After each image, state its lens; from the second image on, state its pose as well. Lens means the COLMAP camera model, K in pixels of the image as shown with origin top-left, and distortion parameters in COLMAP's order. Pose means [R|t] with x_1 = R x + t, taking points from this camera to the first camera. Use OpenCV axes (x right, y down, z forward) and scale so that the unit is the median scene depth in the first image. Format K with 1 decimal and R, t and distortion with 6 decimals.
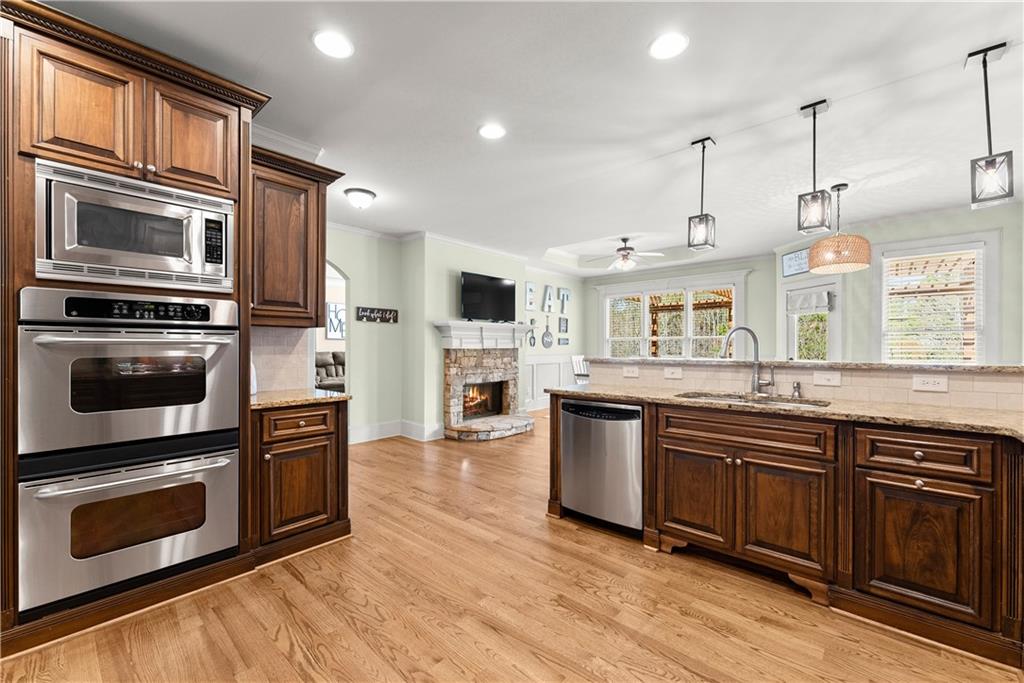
lens RADIAL K [[413.8, 0, 510.4], [0, 413.8, 346.9], [0, 0, 1]] dist [0.000984, -0.000517]
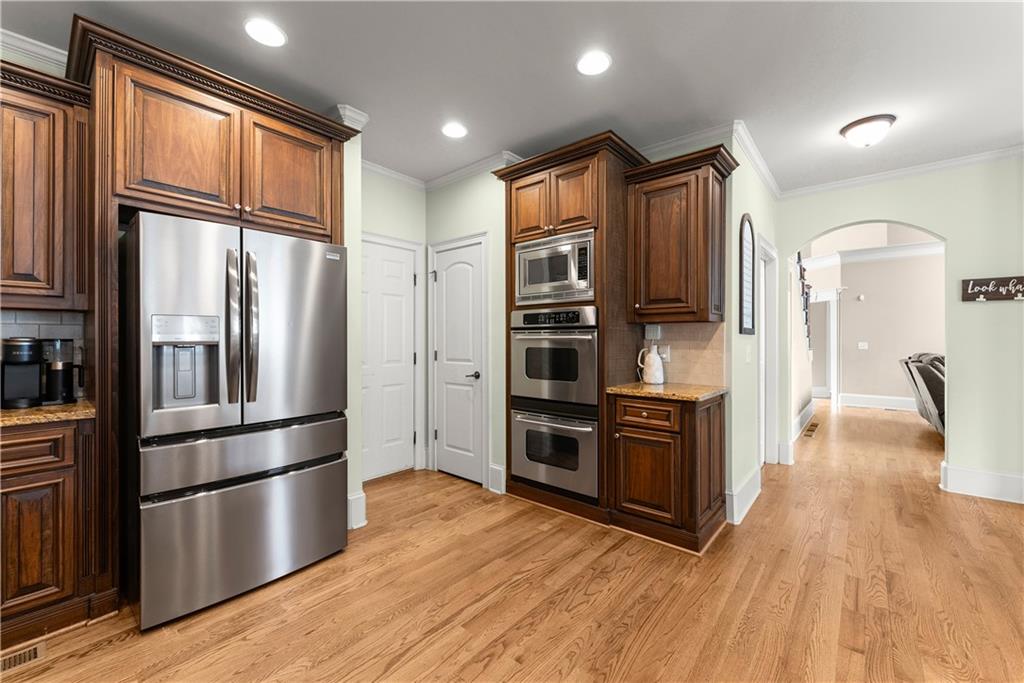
lens RADIAL K [[413.8, 0, 514.6], [0, 413.8, 338.5], [0, 0, 1]] dist [0.000984, -0.000517]
pose [[0.030843, -0.000900, -0.999524, 0.536625], [-0.003991, 0.999992, -0.001024, -0.006626], [0.999516, 0.004021, 0.030839, 0.630060]]
